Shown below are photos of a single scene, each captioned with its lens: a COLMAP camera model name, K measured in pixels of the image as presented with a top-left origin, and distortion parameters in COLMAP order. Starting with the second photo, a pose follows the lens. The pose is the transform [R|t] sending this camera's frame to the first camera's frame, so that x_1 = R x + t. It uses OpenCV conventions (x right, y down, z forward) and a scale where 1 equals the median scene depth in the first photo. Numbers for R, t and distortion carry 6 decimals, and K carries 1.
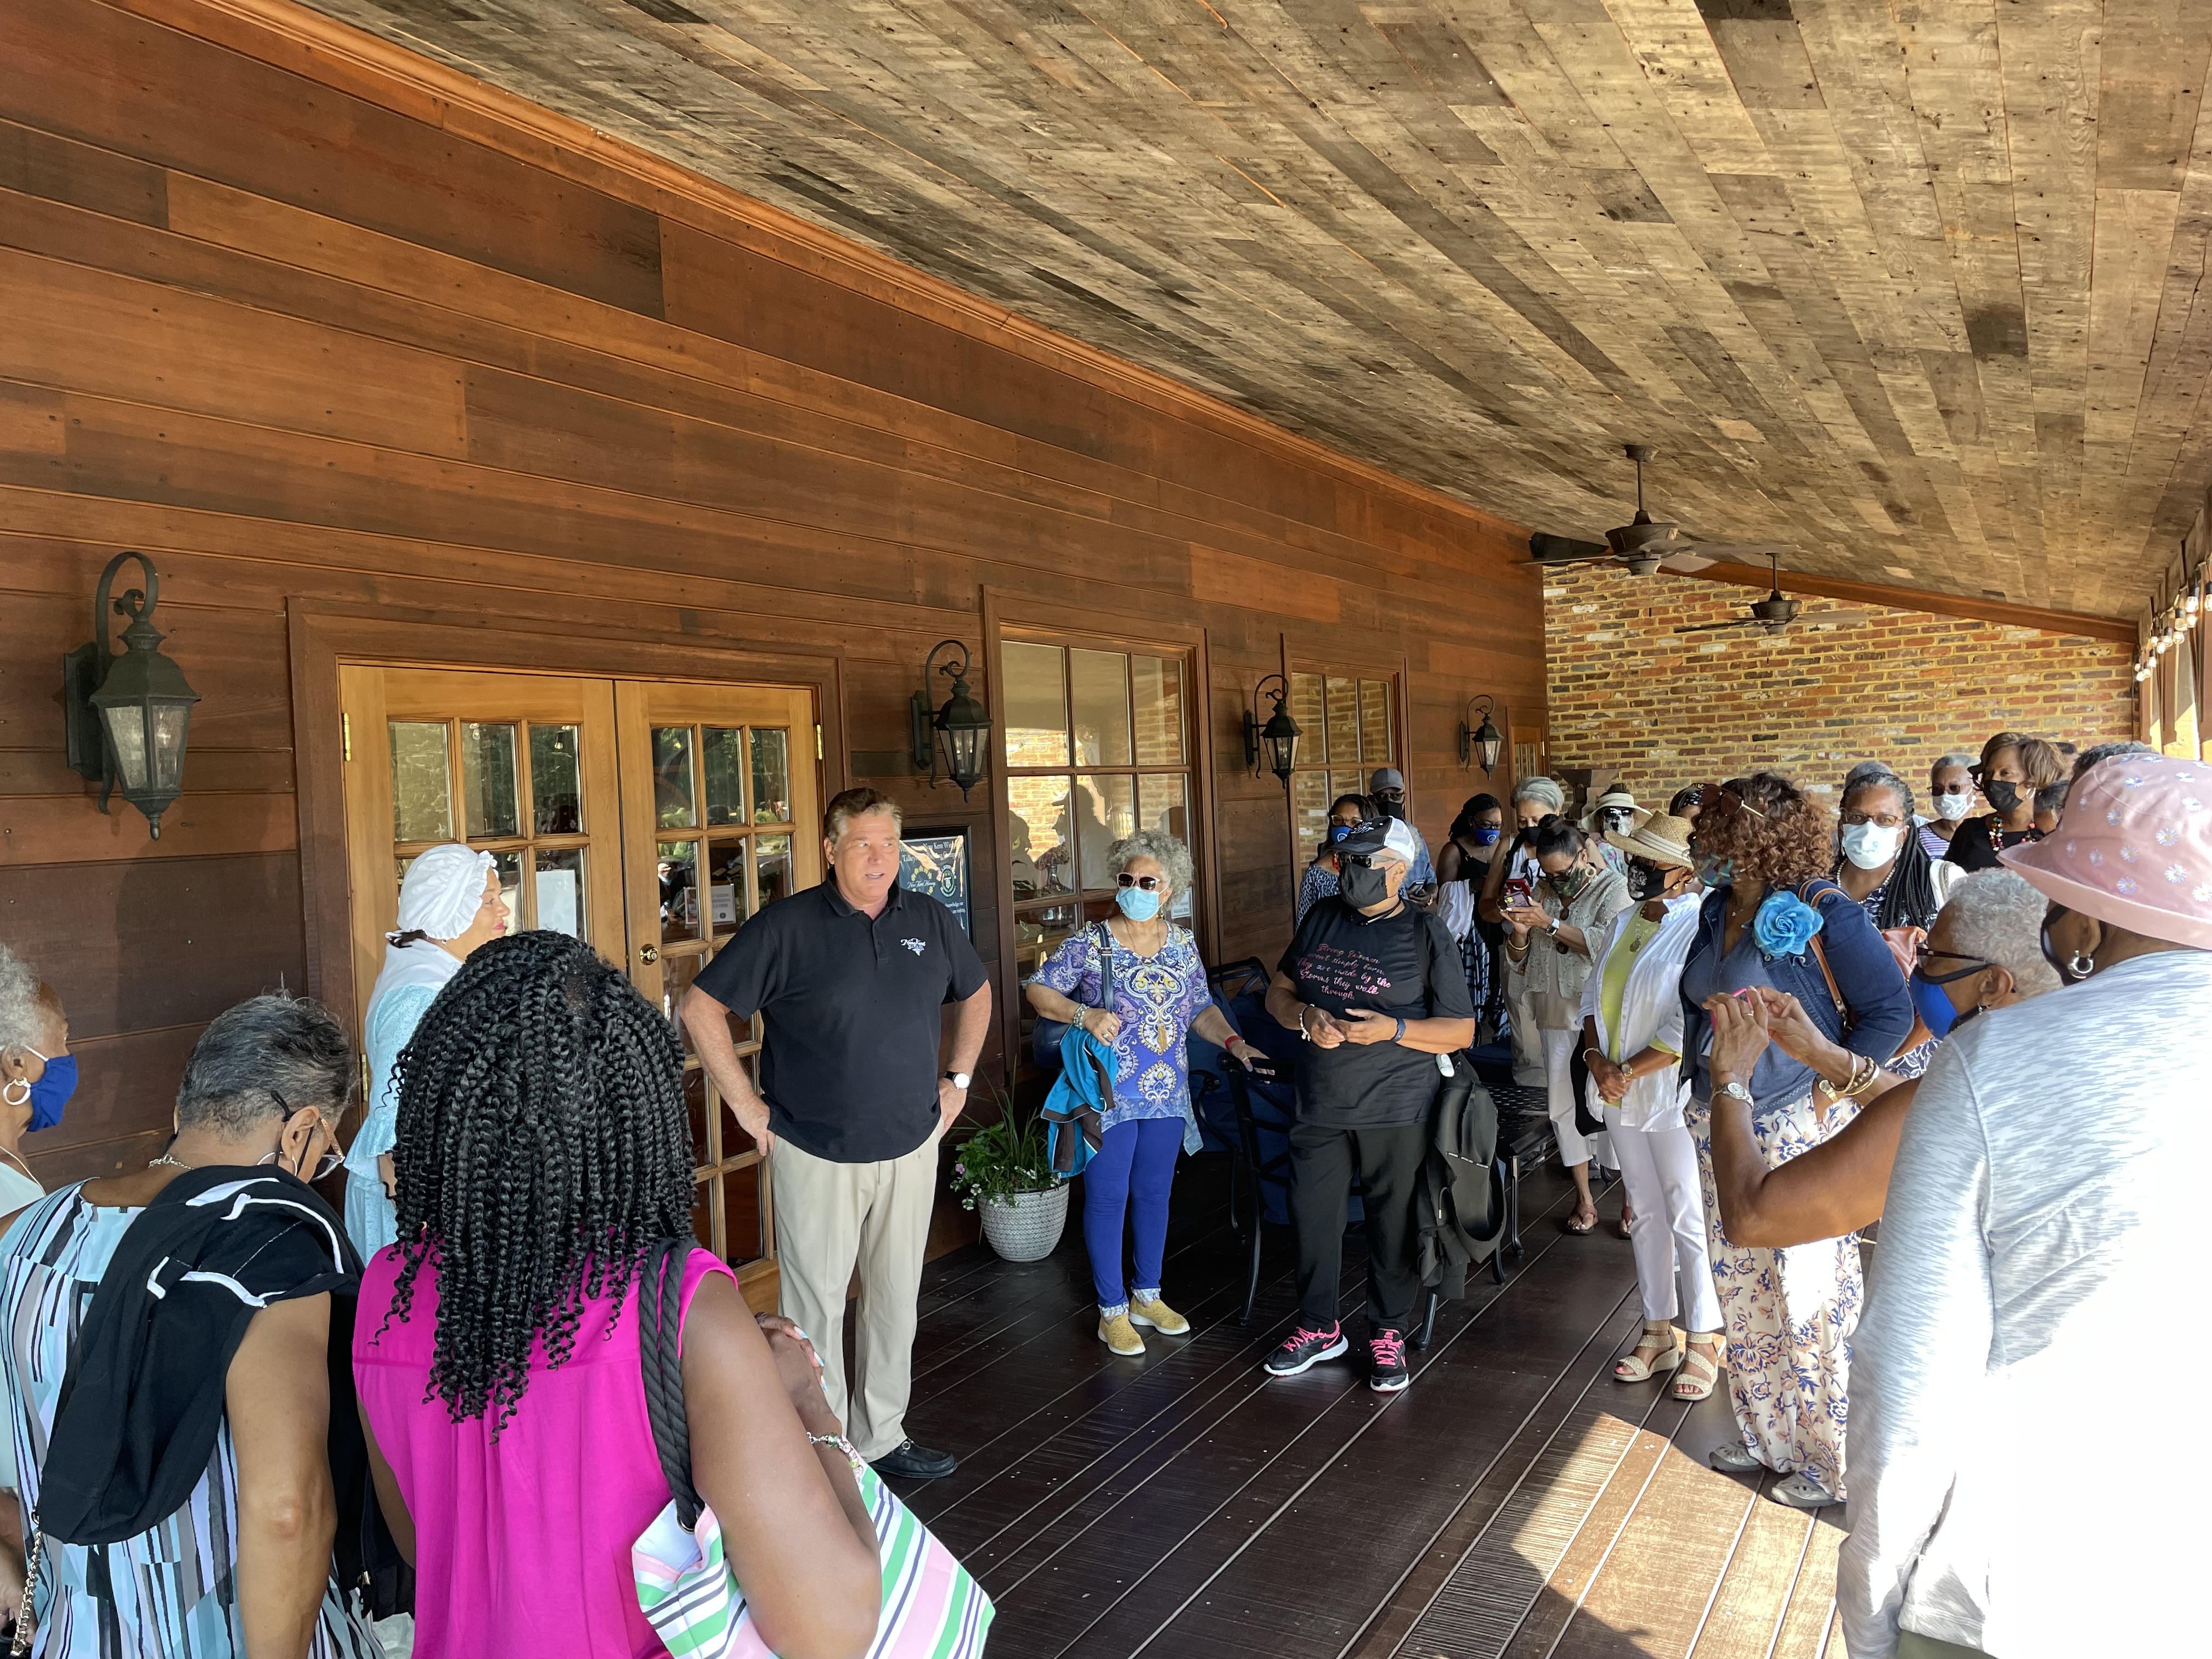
lens RADIAL K [[1686.3, 0, 1106.0], [0, 1686.3, 829.5], [0, 0, 1]] dist [0.074149, -0.112510]
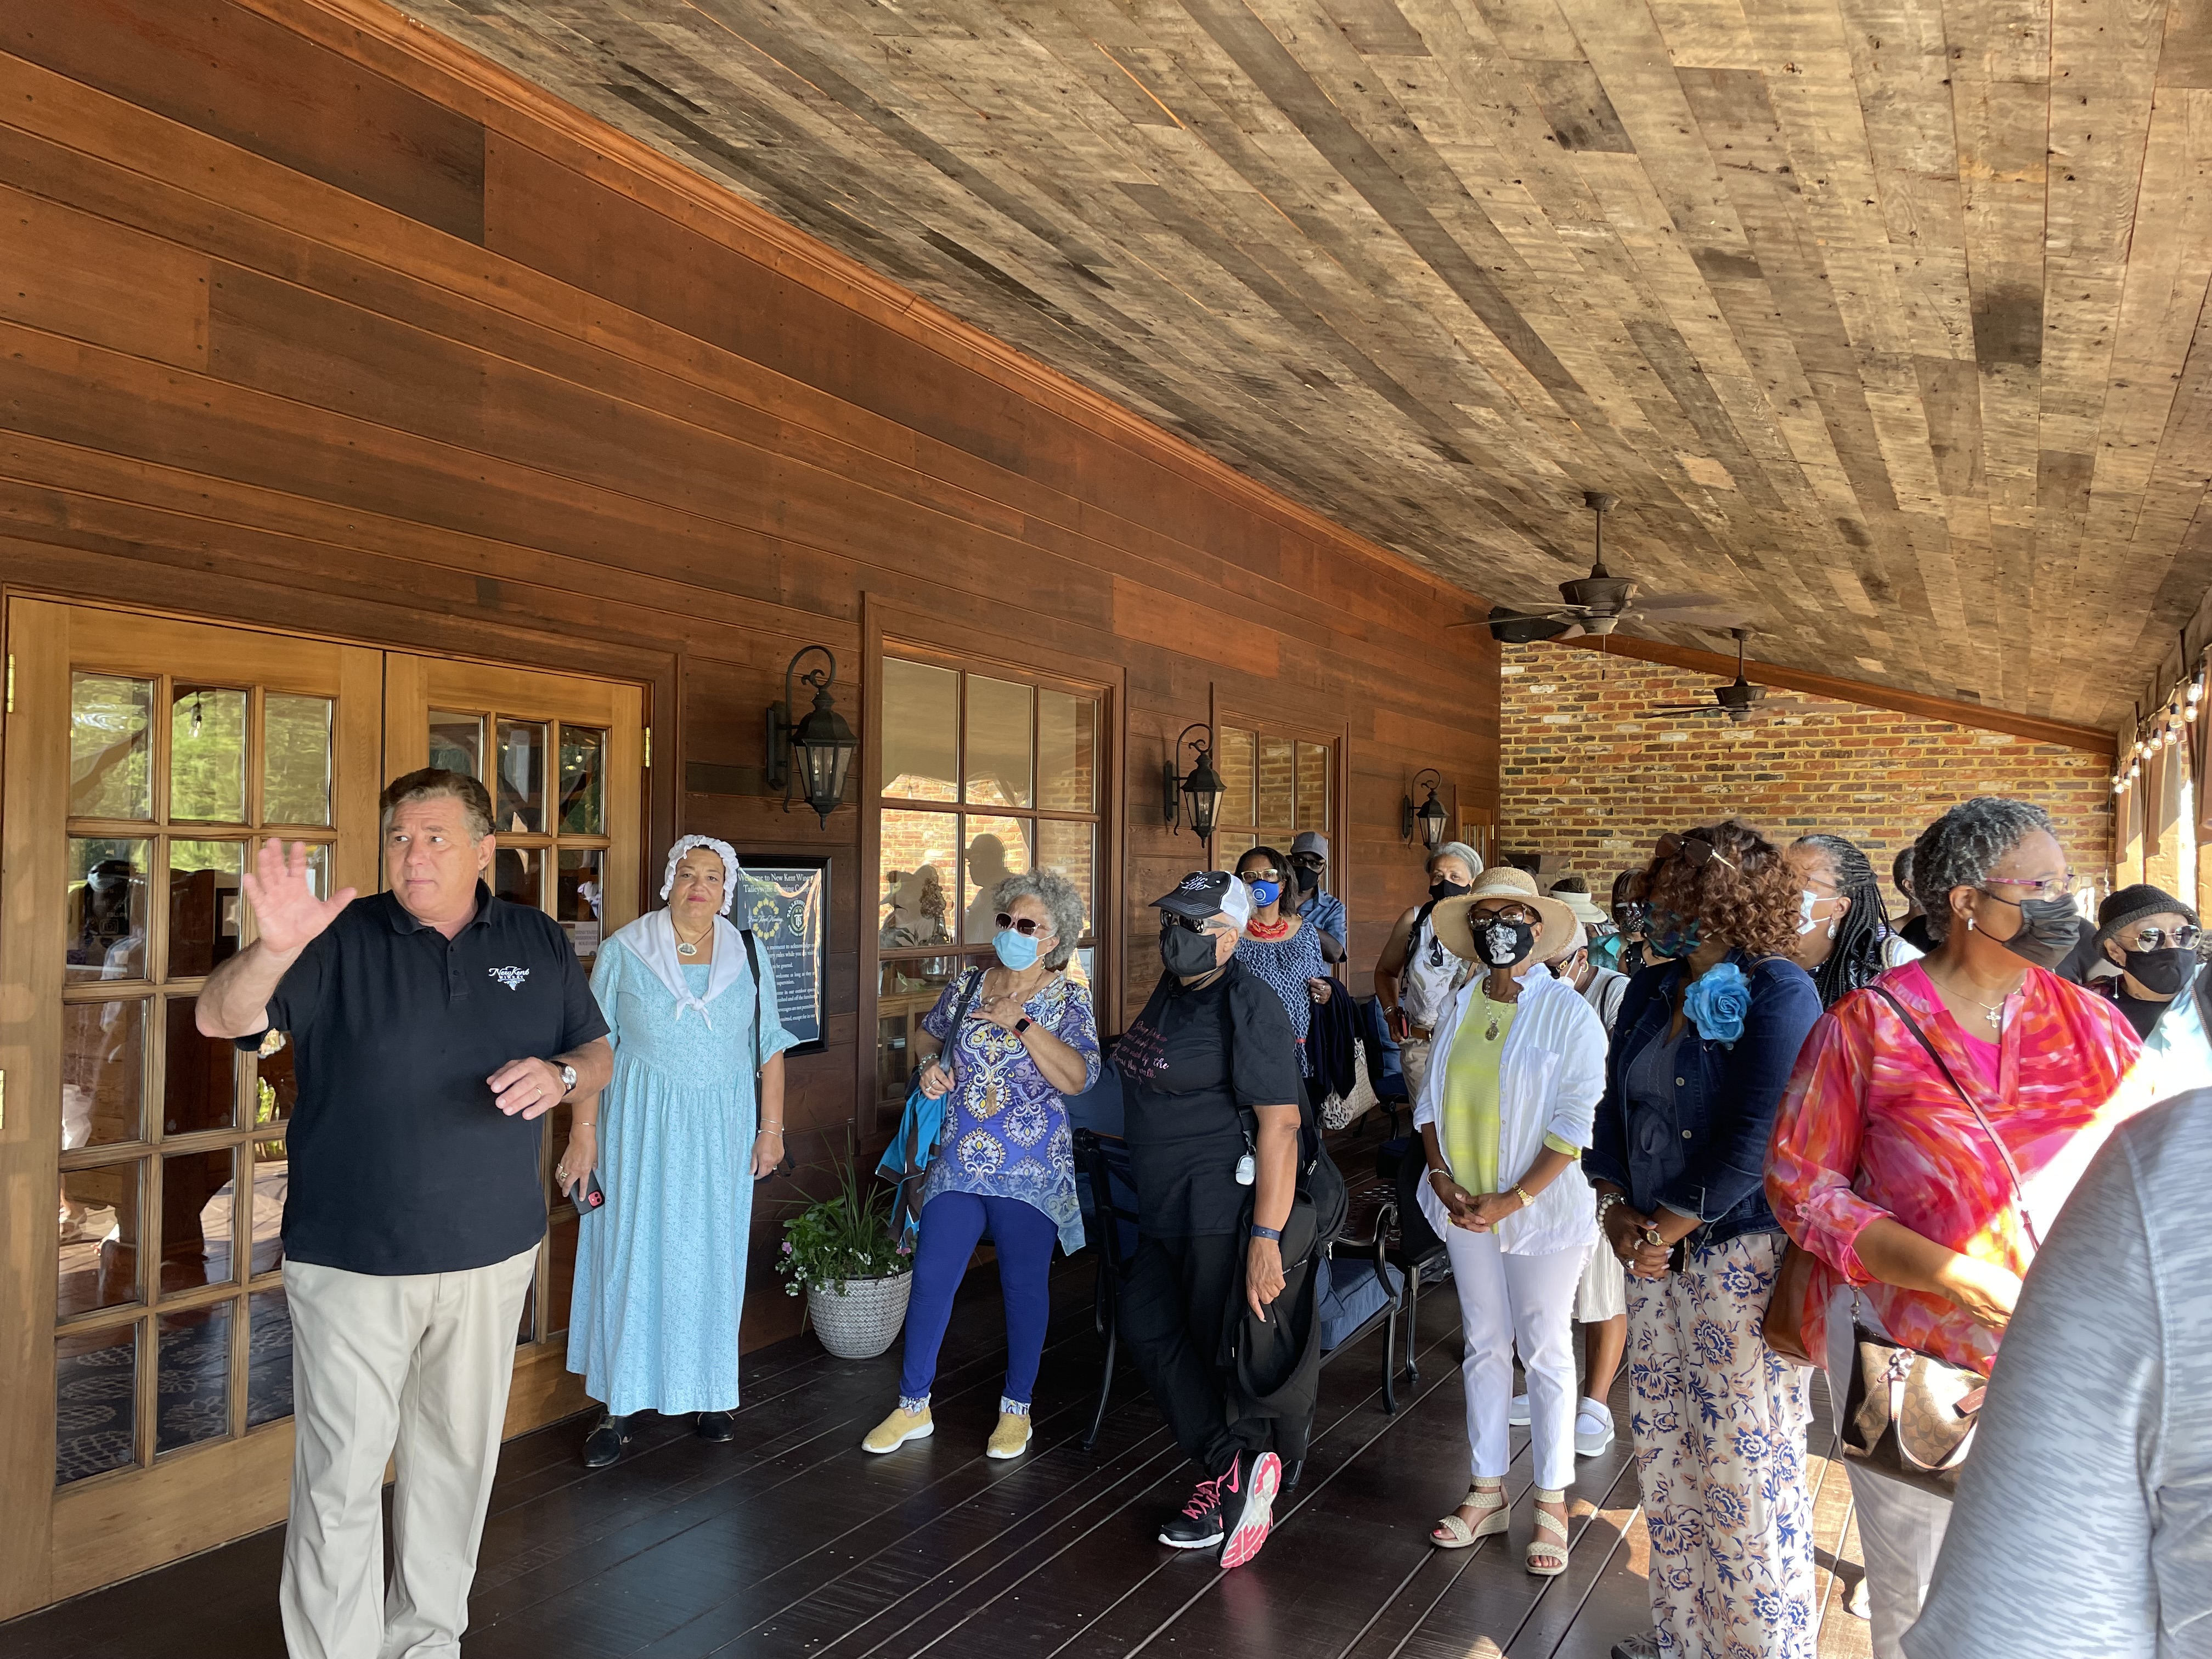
lens RADIAL K [[1662.3, 0, 1112.6], [0, 1662.3, 848.5], [0, 0, 1]] dist [0.083048, -0.119225]
pose [[0.998198, 0.057108, 0.018419, 0.057632], [-0.056379, 0.997689, -0.037920, 0.019679], [-0.020542, 0.036813, 0.999111, 0.136817]]
